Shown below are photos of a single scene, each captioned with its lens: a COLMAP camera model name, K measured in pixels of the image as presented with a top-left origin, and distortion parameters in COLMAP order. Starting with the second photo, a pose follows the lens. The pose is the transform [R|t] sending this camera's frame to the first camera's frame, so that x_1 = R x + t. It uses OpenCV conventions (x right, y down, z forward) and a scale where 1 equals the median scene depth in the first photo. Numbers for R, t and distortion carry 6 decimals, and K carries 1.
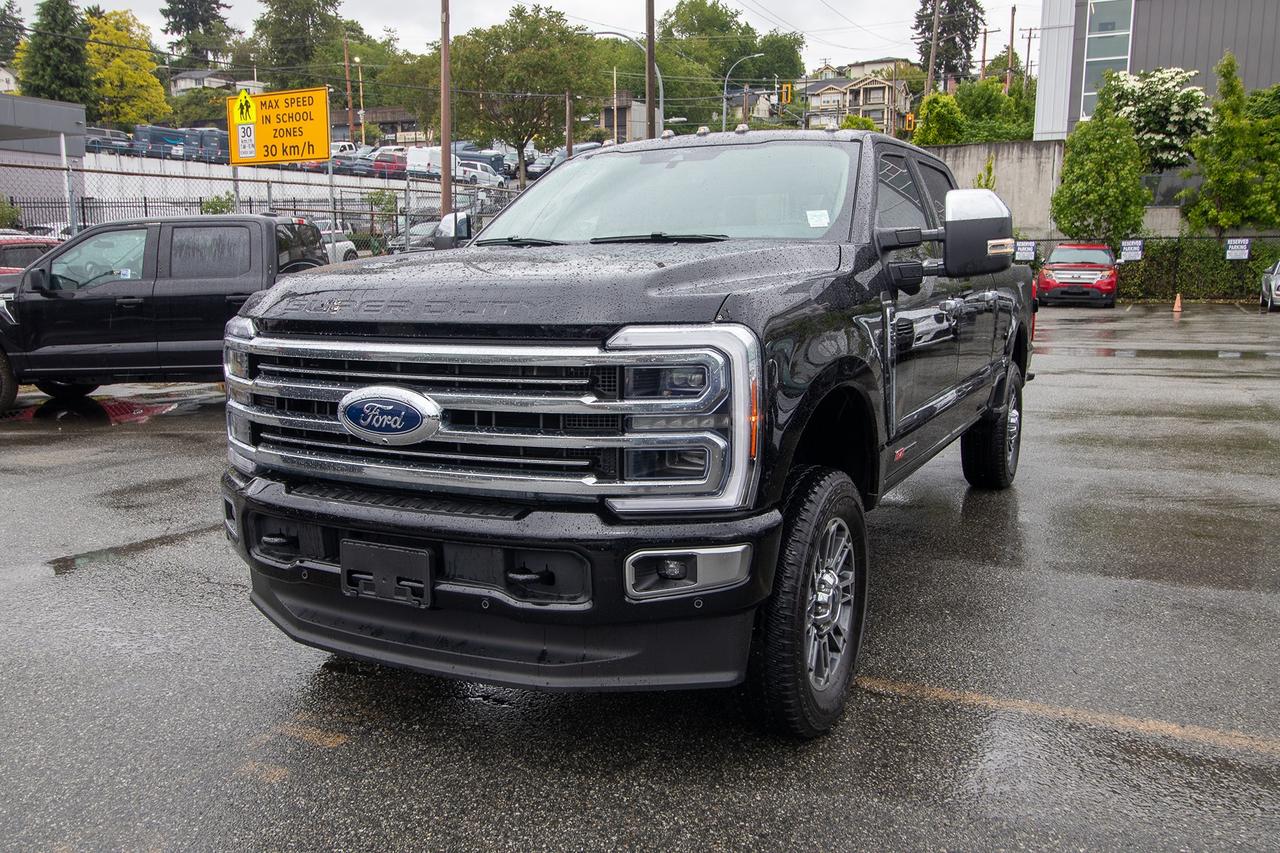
lens RADIAL K [[1073.9, 0, 640.0], [0, 1073.9, 426.5], [0, 0, 1]] dist [0.007978, -0.001956]
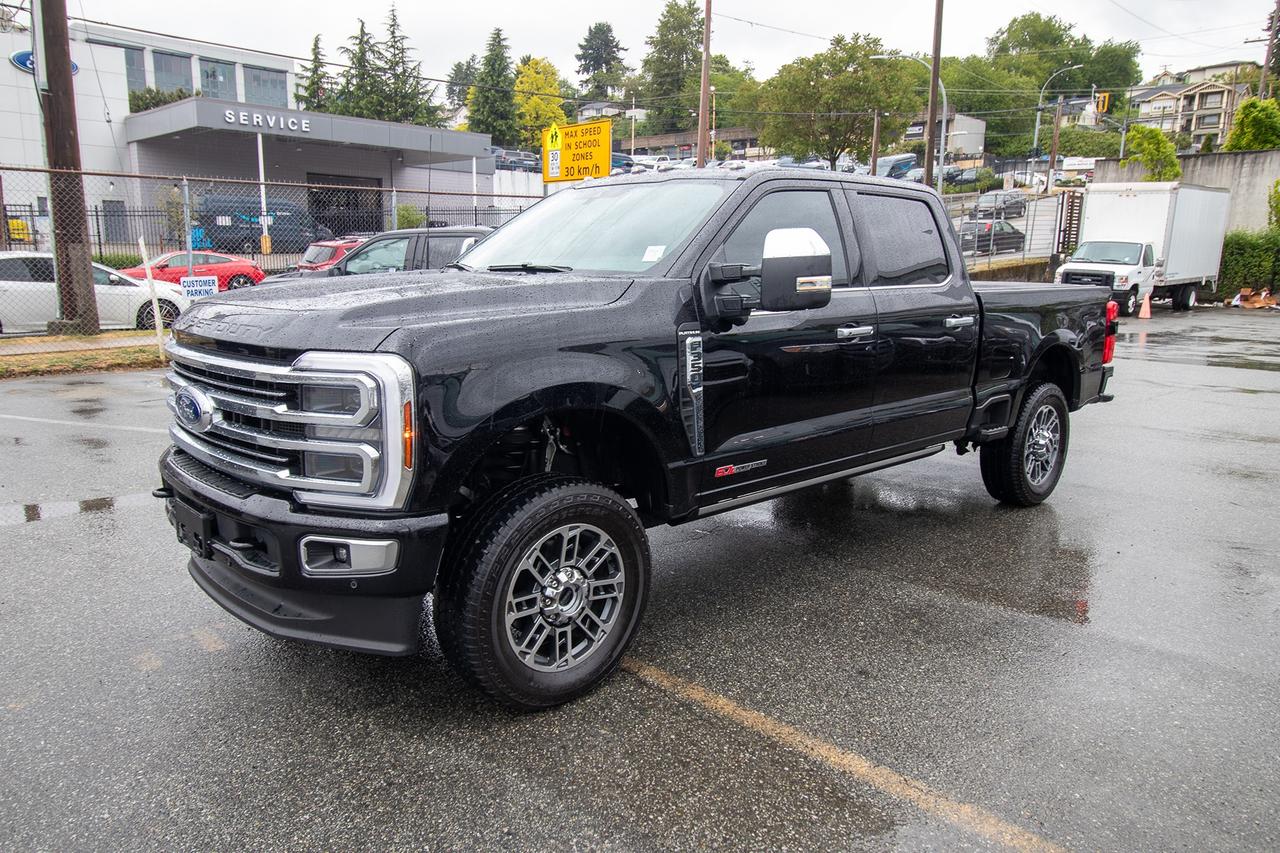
lens RADIAL K [[907.5, 0, 640.0], [0, 907.5, 426.5], [0, 0, 1]] dist [0.008903, -0.008863]
pose [[0.938451, 0.079915, -0.336042, 0.068375], [-0.068719, 0.996616, 0.045097, -0.007996], [0.338509, -0.019229, 0.940767, 0.015170]]
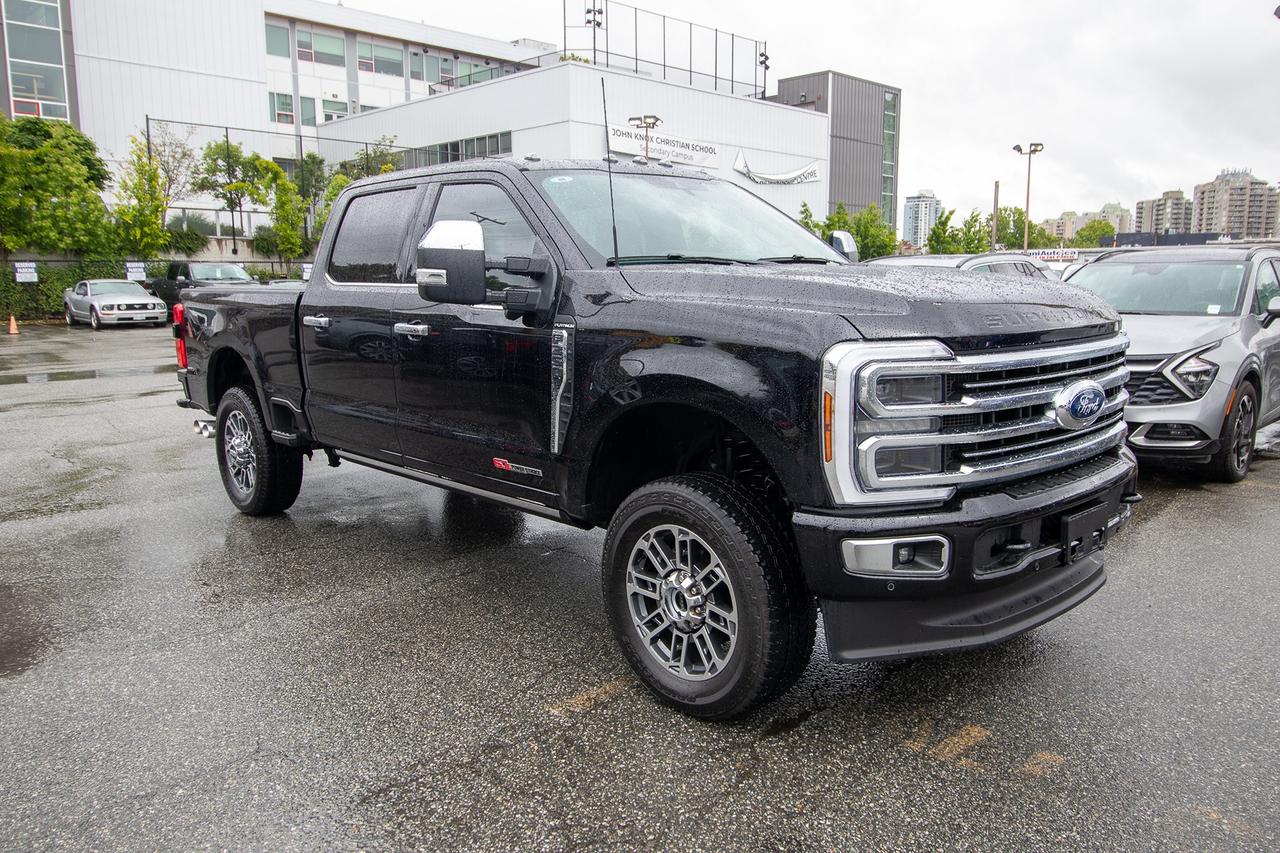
lens RADIAL K [[963.6, 0, 682.7], [0, 963.6, 427.2], [0, 0, 1]] dist [0.005531, 0.002676]
pose [[0.310825, -0.142449, 0.939732, -0.148871], [0.147734, 0.983930, 0.100285, -0.017062], [-0.938916, 0.107659, 0.326874, 0.113196]]
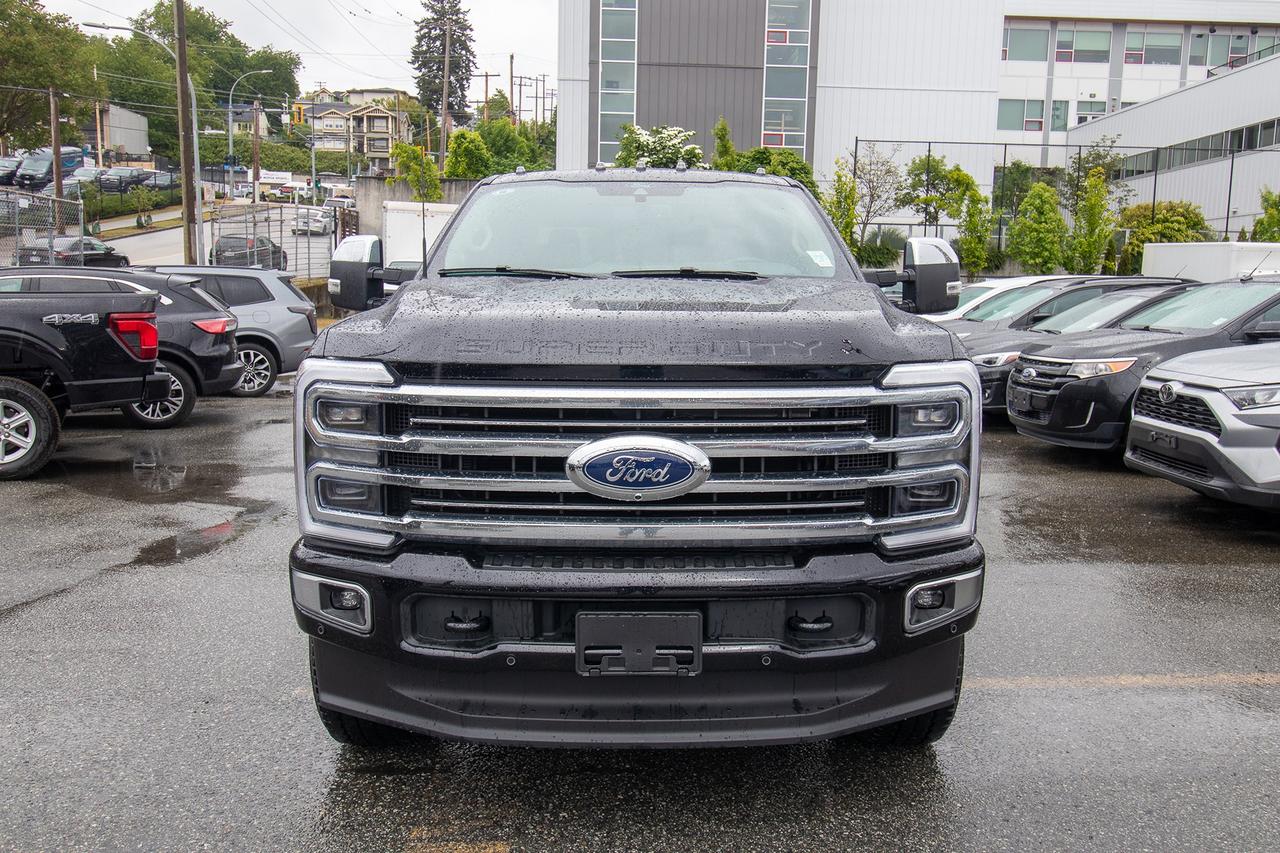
lens RADIAL K [[1043.1, 0, 670.8], [0, 1043.1, 426.6], [0, 0, 1]] dist [0.013681, -0.004163]
pose [[0.877046, -0.045294, 0.478266, -0.066494], [0.054633, 0.998491, -0.005624, -0.004109], [-0.477289, 0.031061, 0.878197, 0.023098]]
